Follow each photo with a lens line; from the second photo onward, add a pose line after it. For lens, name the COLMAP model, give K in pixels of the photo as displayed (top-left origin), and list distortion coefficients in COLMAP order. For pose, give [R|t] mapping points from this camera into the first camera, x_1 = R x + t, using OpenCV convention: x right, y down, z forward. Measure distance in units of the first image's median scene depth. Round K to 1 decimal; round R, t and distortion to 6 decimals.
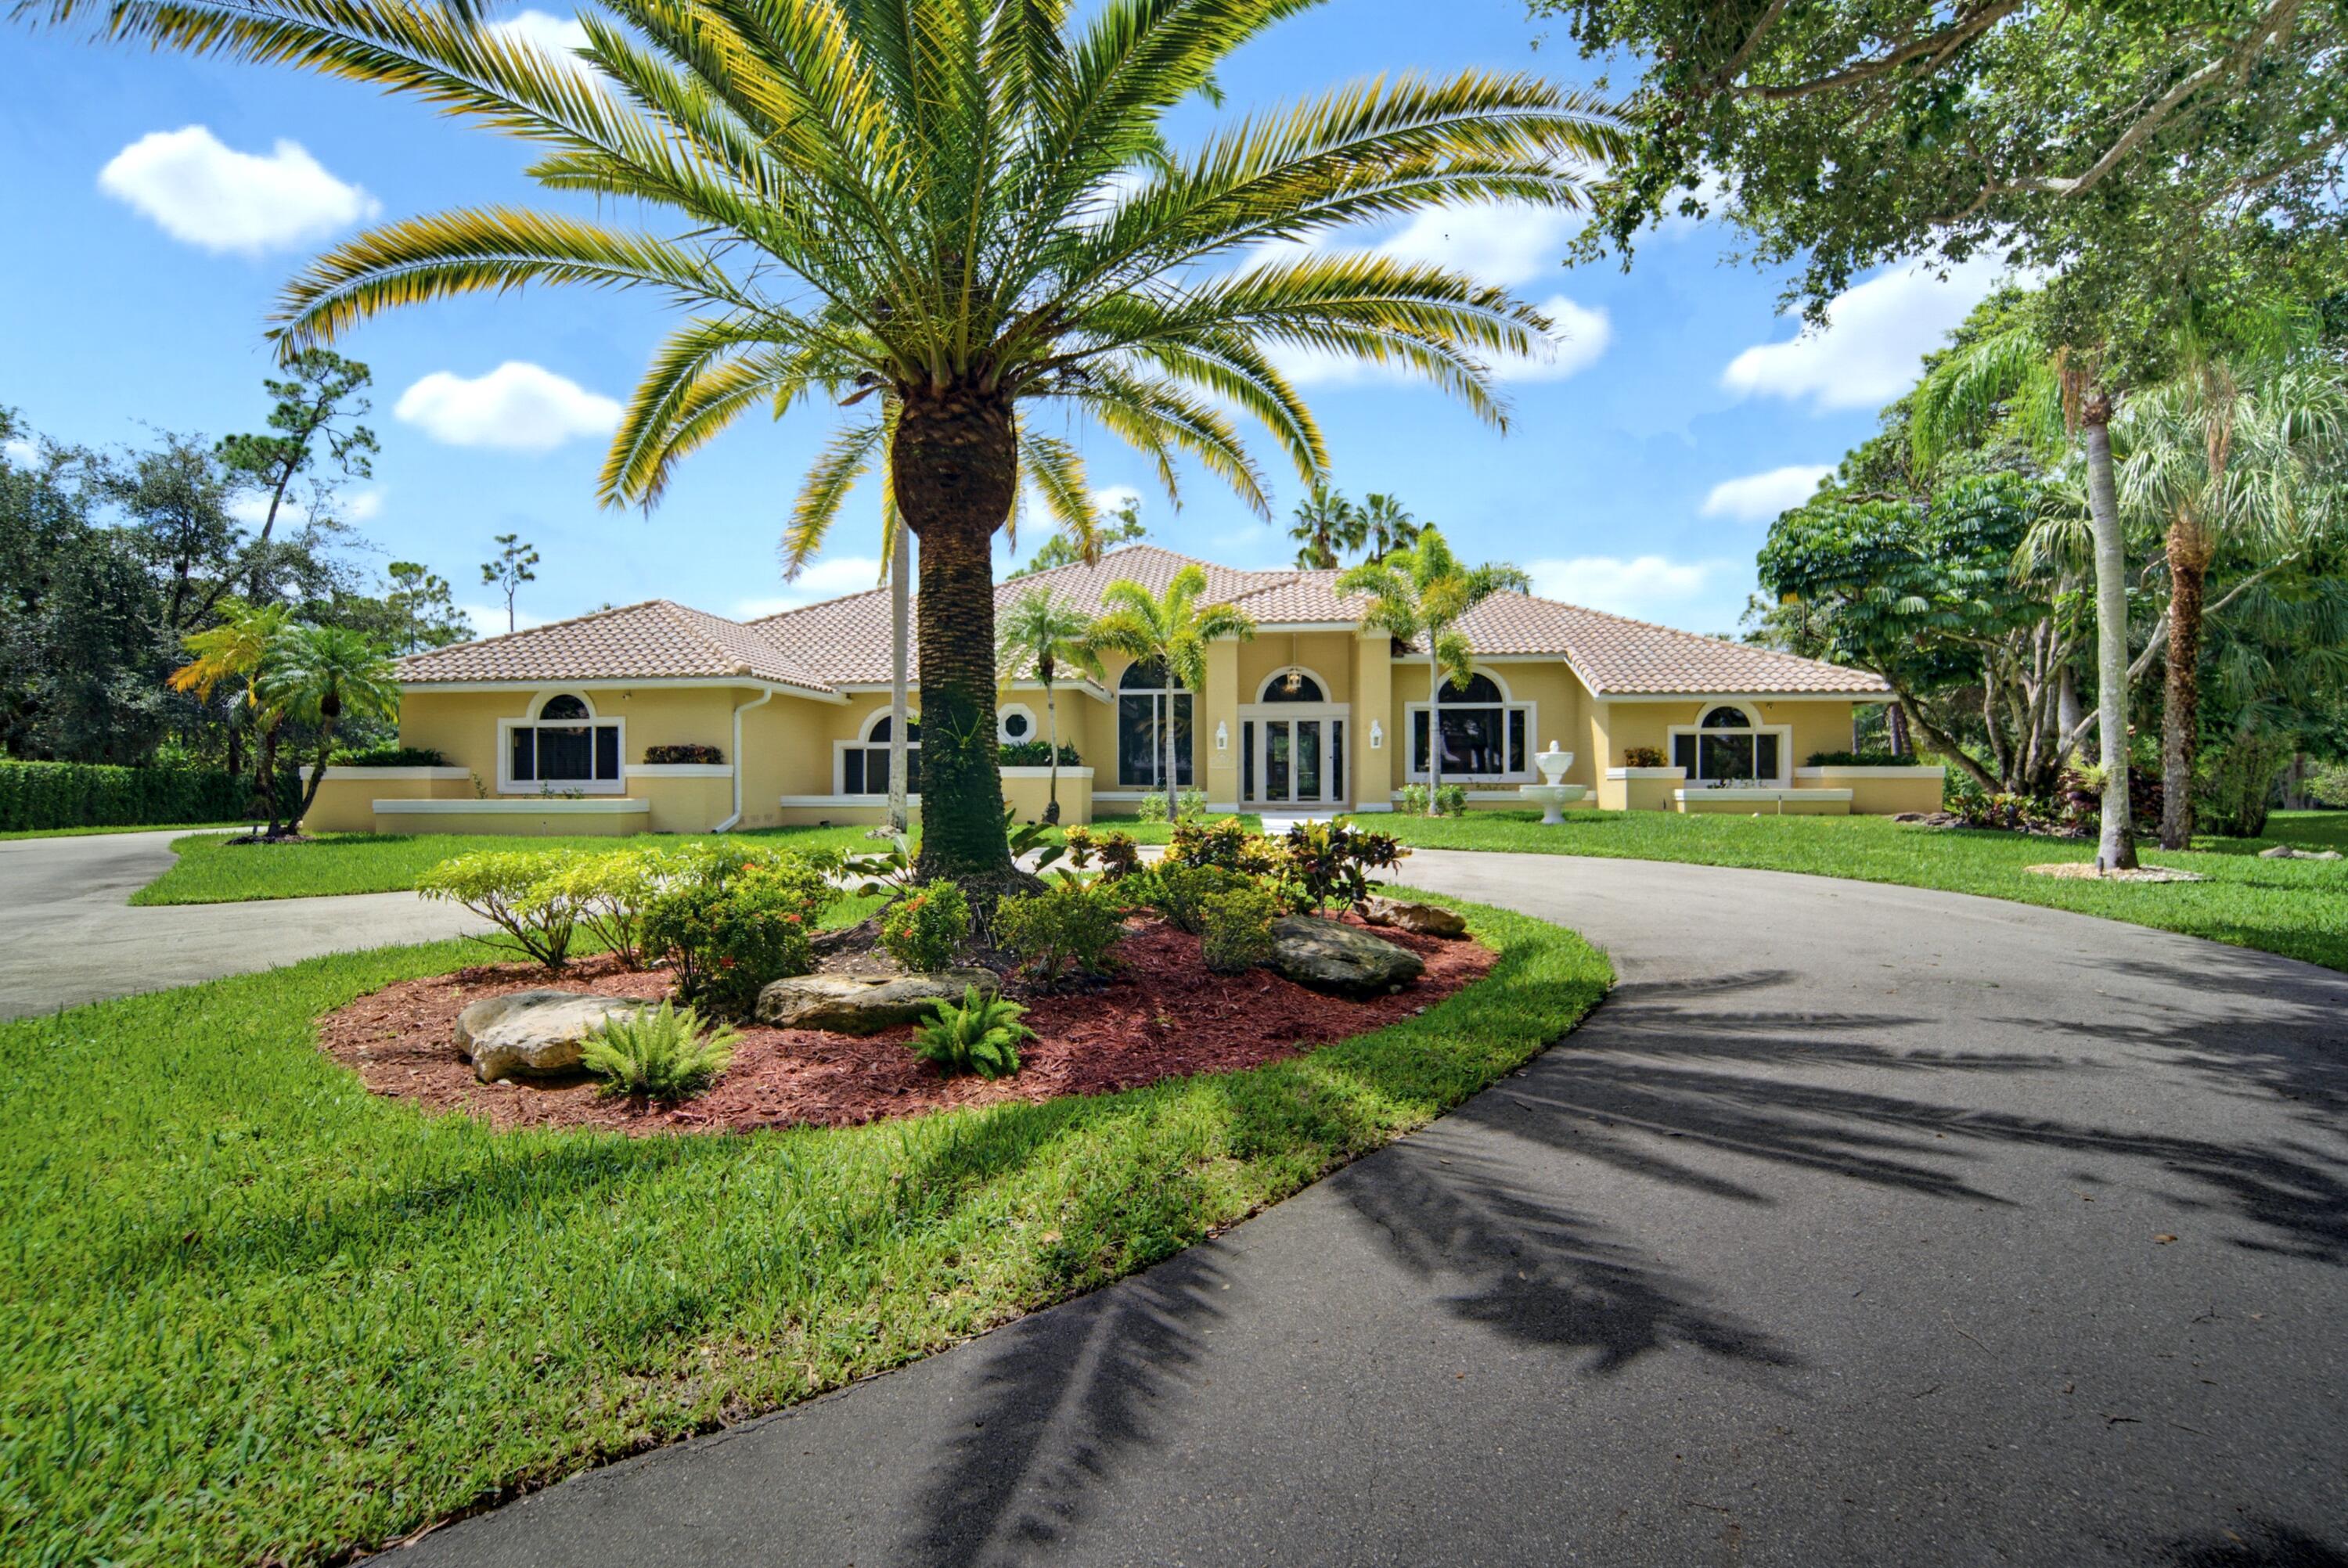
lens RADIAL K [[1072.6, 0, 1169.3], [0, 1072.6, 778.3], [0, 0, 1]] dist [-0.003397, -0.000091]
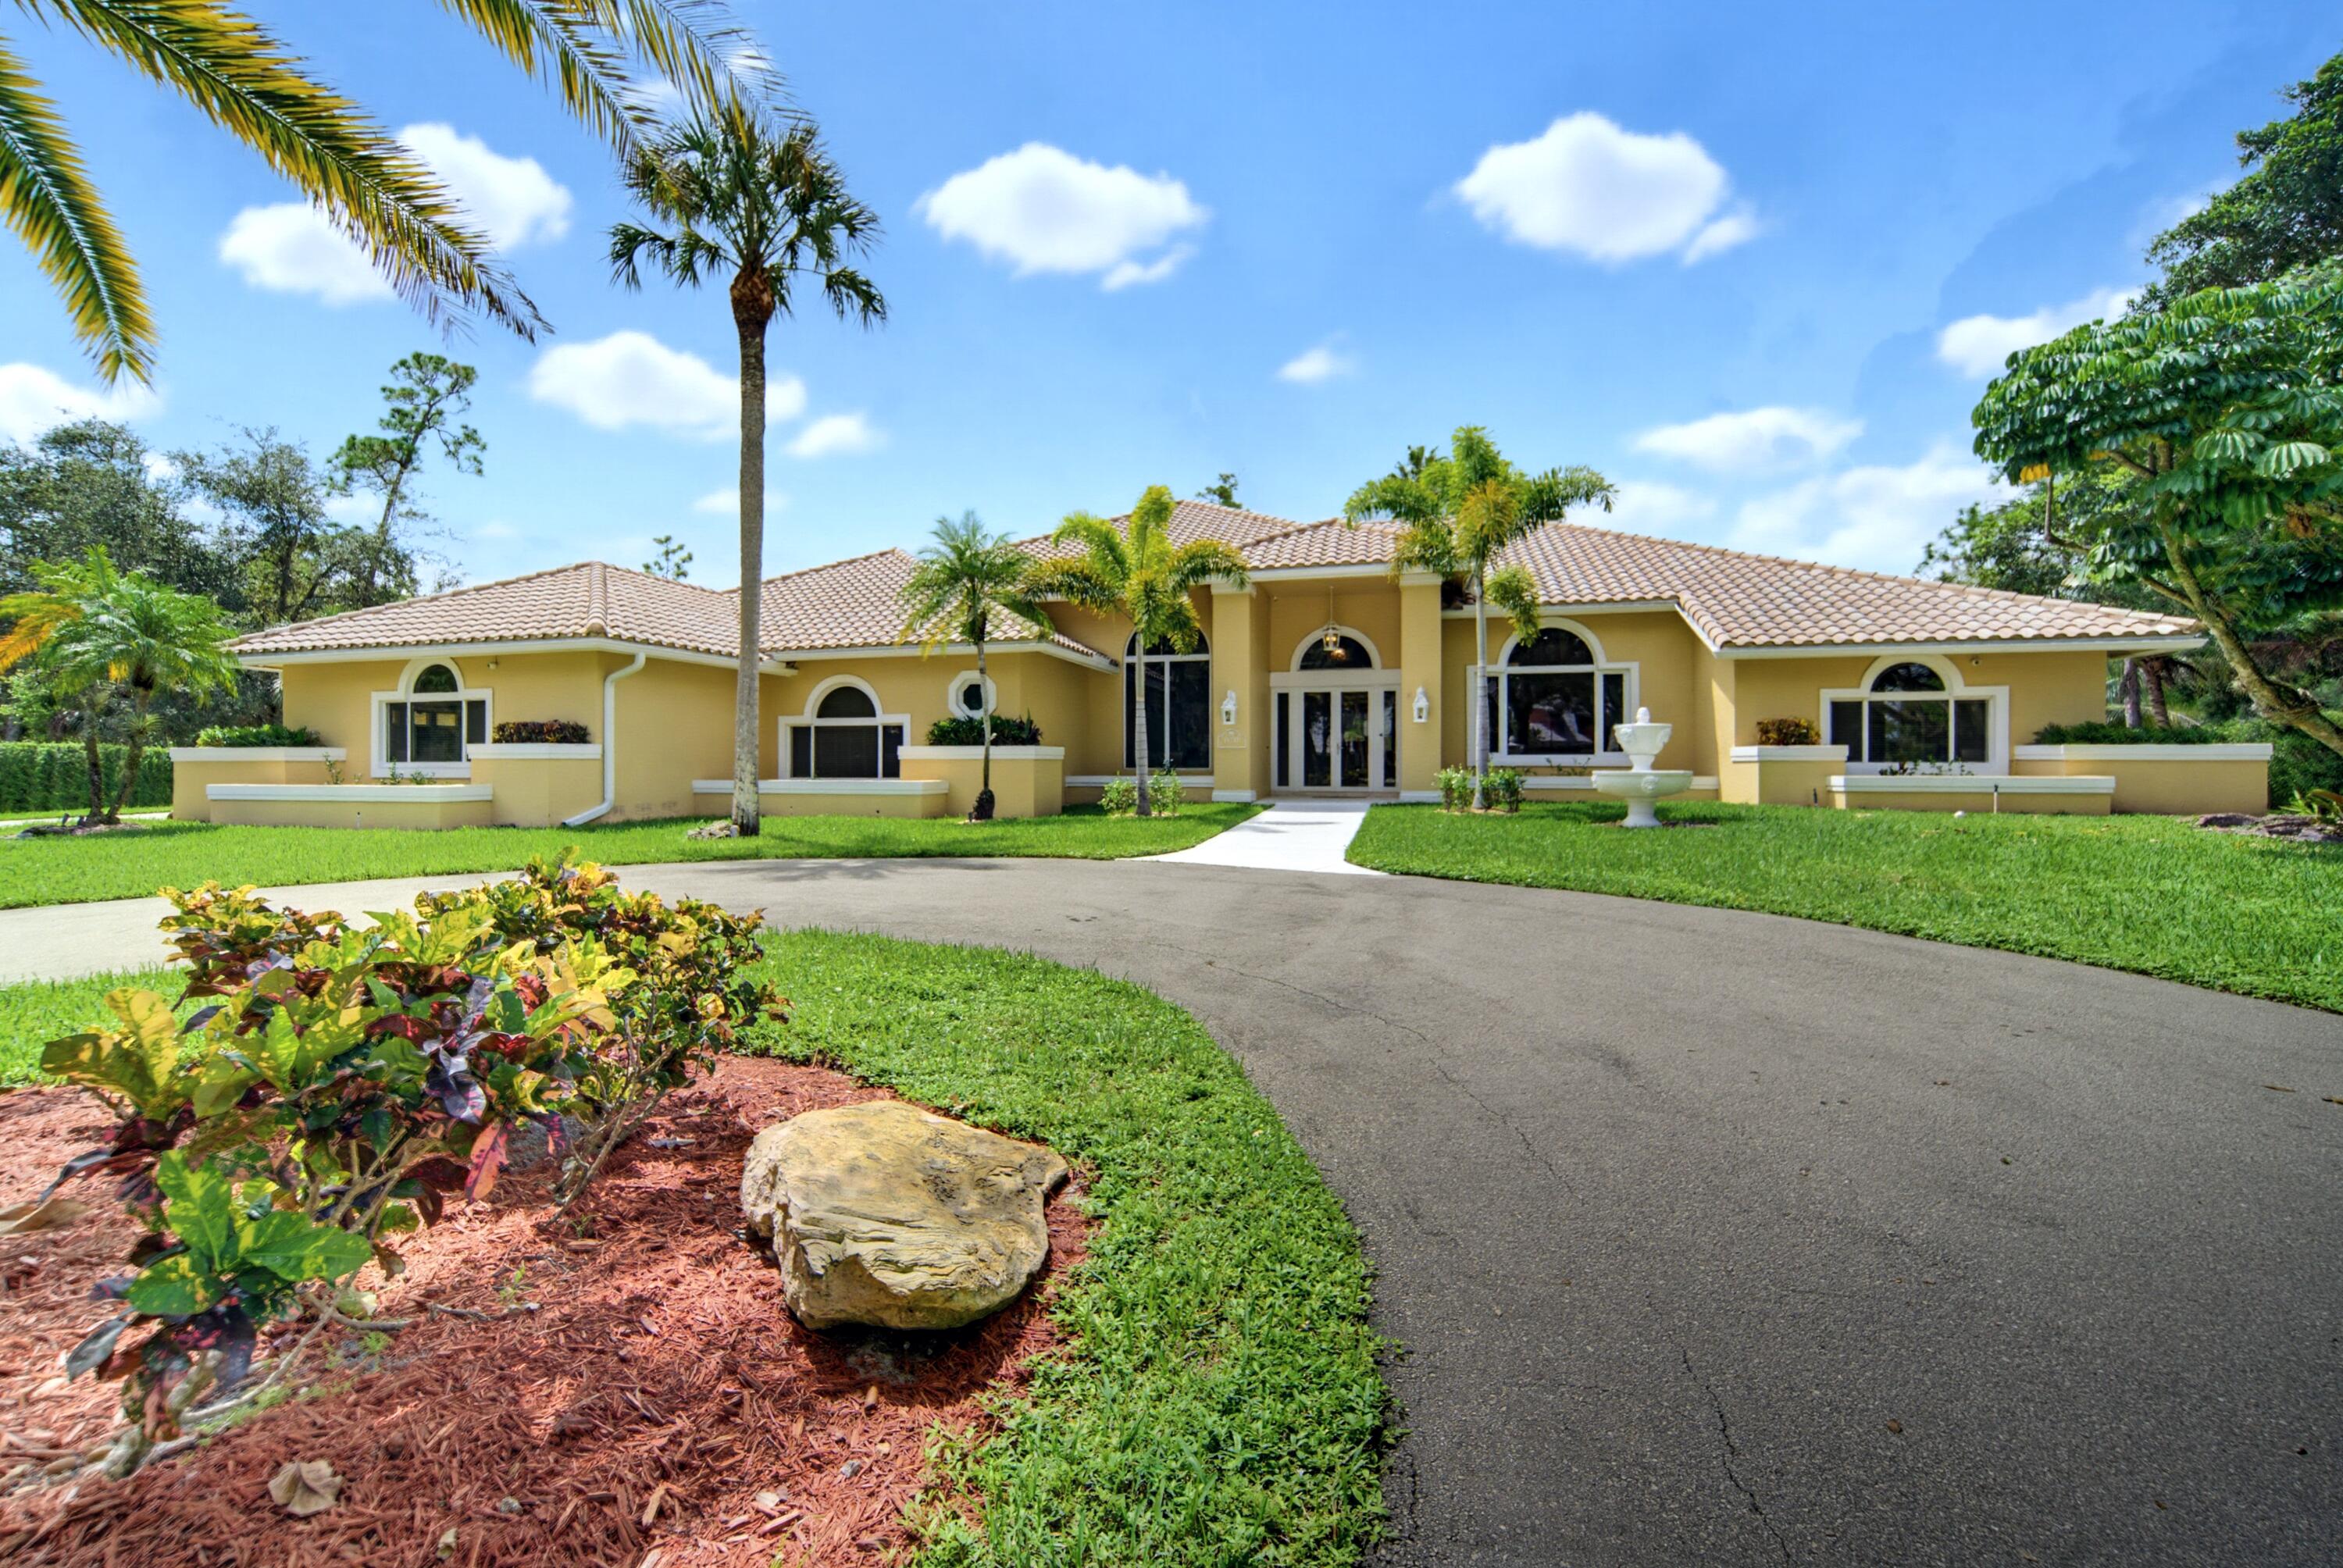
lens RADIAL K [[982.2, 0, 1155.0], [0, 982.2, 764.6], [0, 0, 1]] dist [-0.006426, 0.003345]
pose [[0.986750, 0.001360, -0.162241, 0.121150], [-0.000284, 0.999978, 0.006654, -0.001437], [0.162246, -0.006520, 0.986729, 0.256674]]
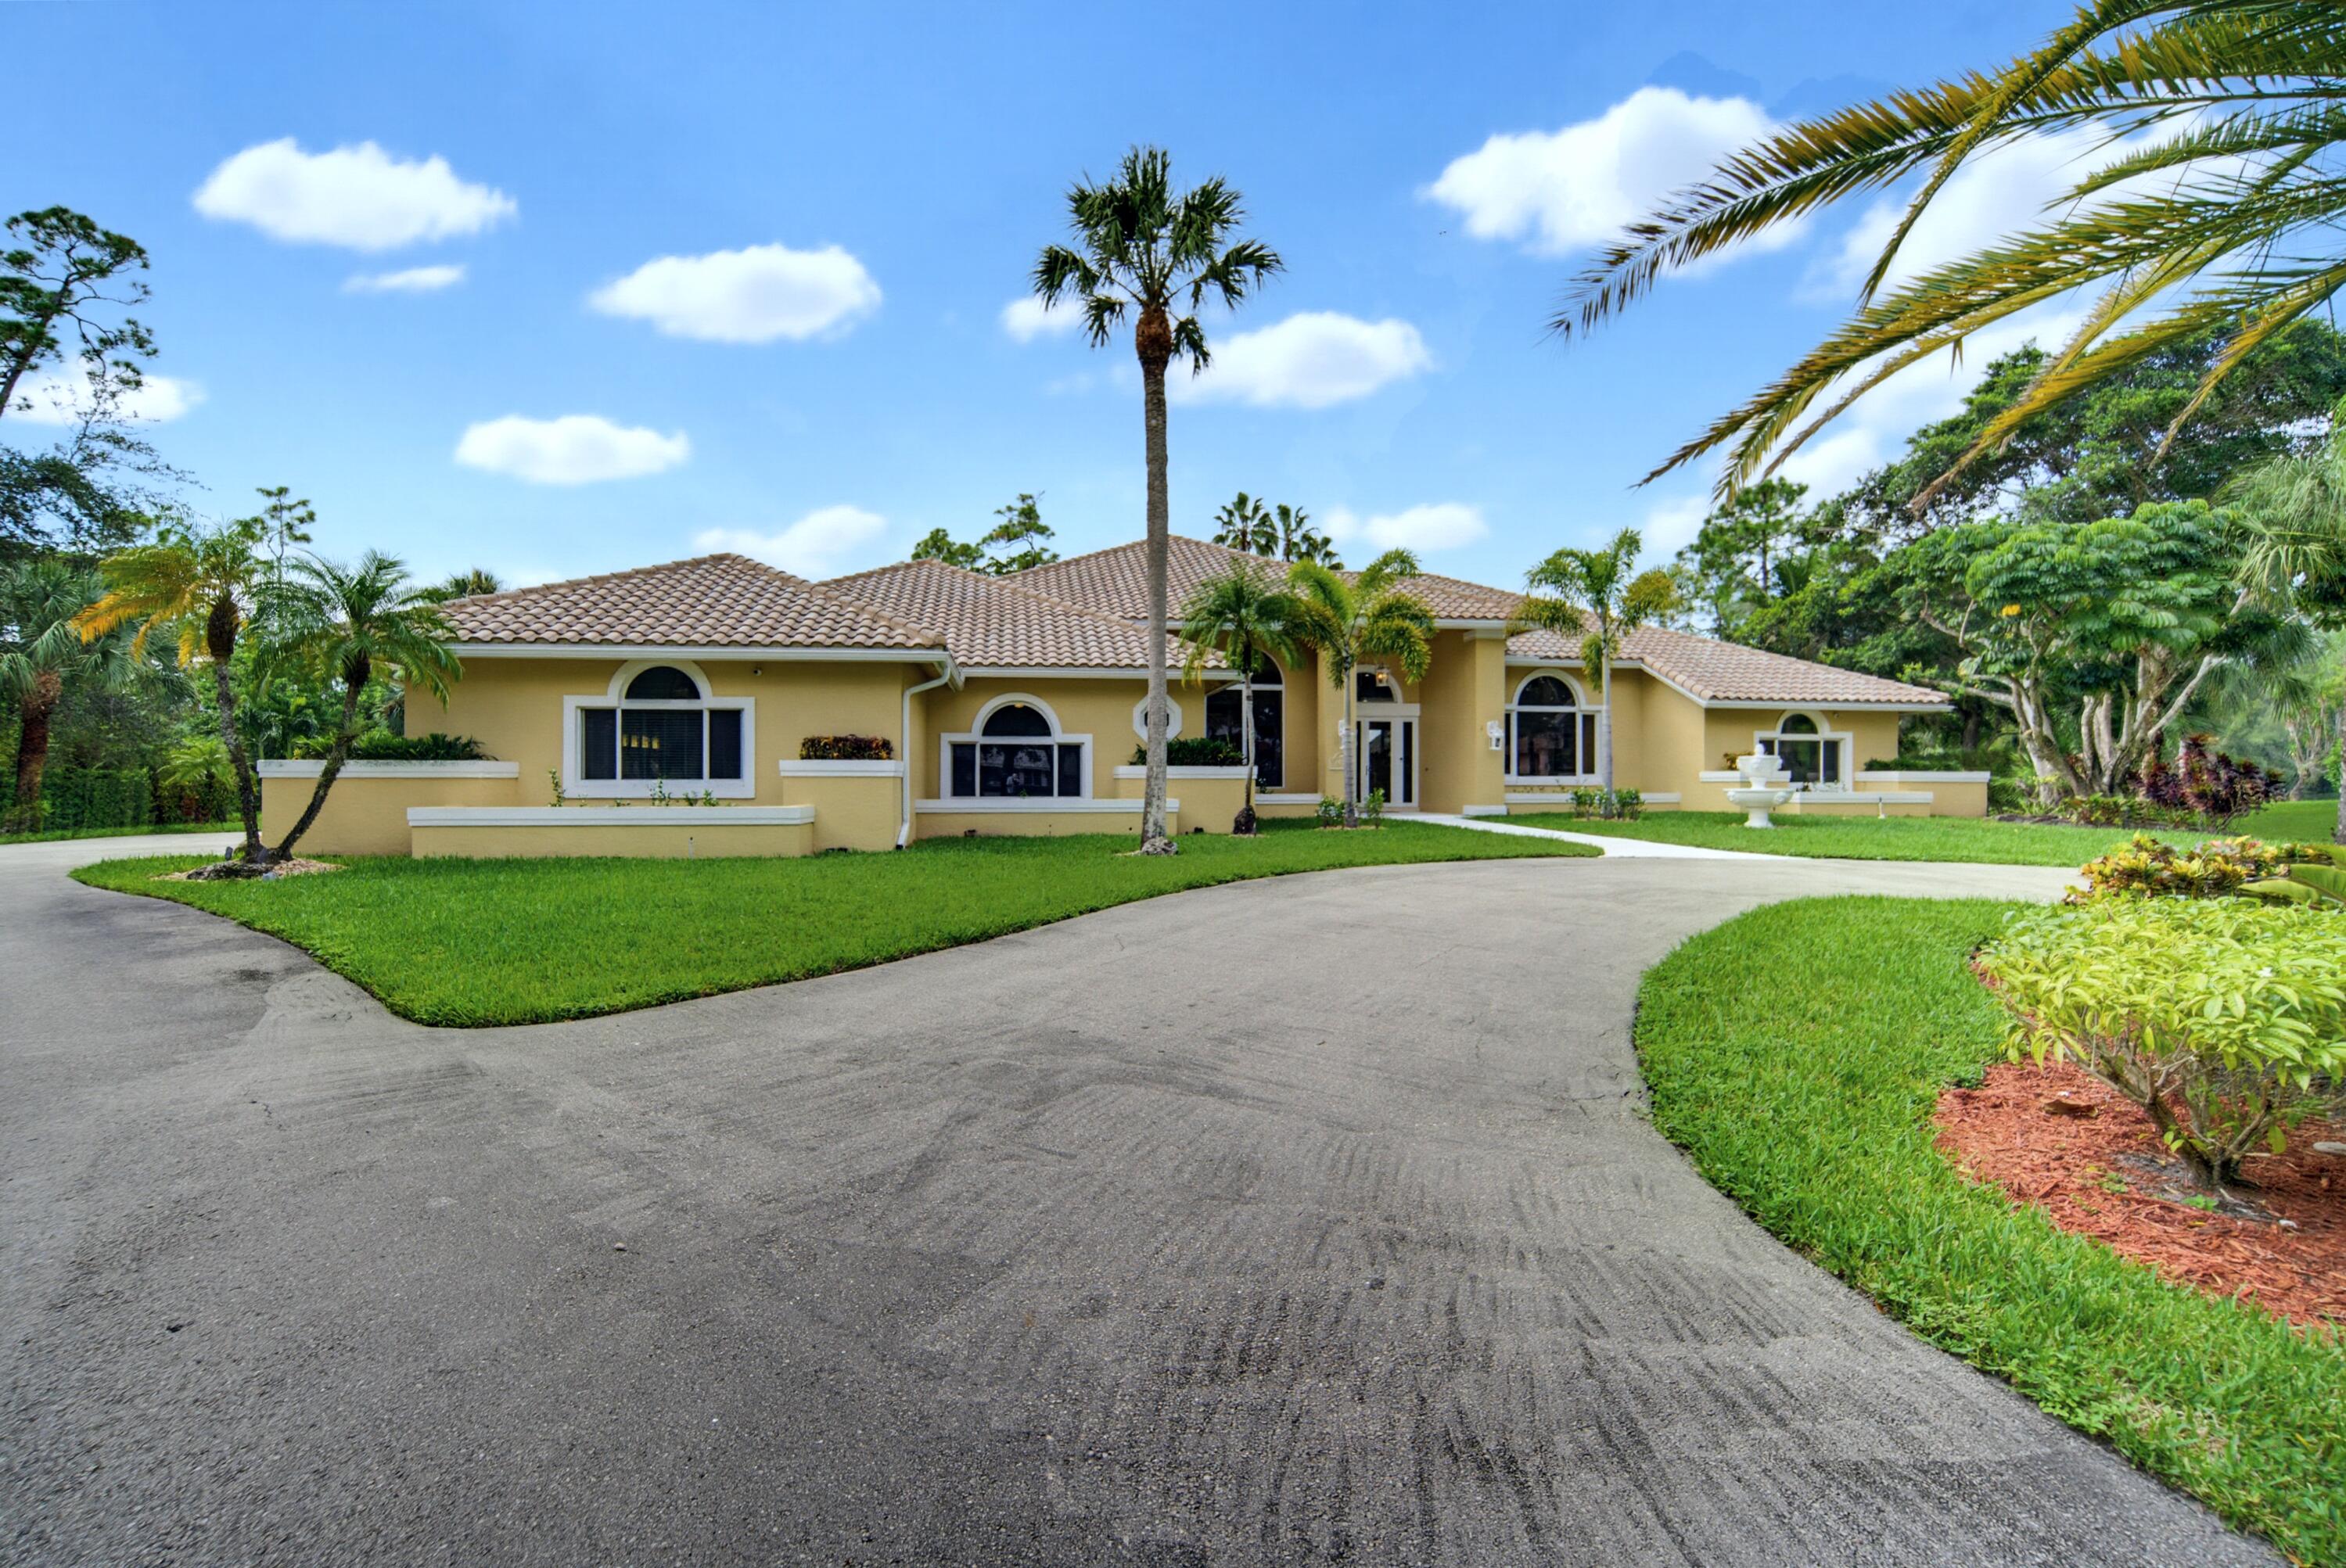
lens RADIAL K [[983.4, 0, 1179.8], [0, 983.4, 798.6], [0, 0, 1]] dist [-0.006426, 0.003345]
pose [[0.970522, -0.000997, 0.241010, -0.316351], [-0.004434, 0.999748, 0.021991, -0.001504], [-0.240971, -0.022411, 0.970274, 0.198802]]
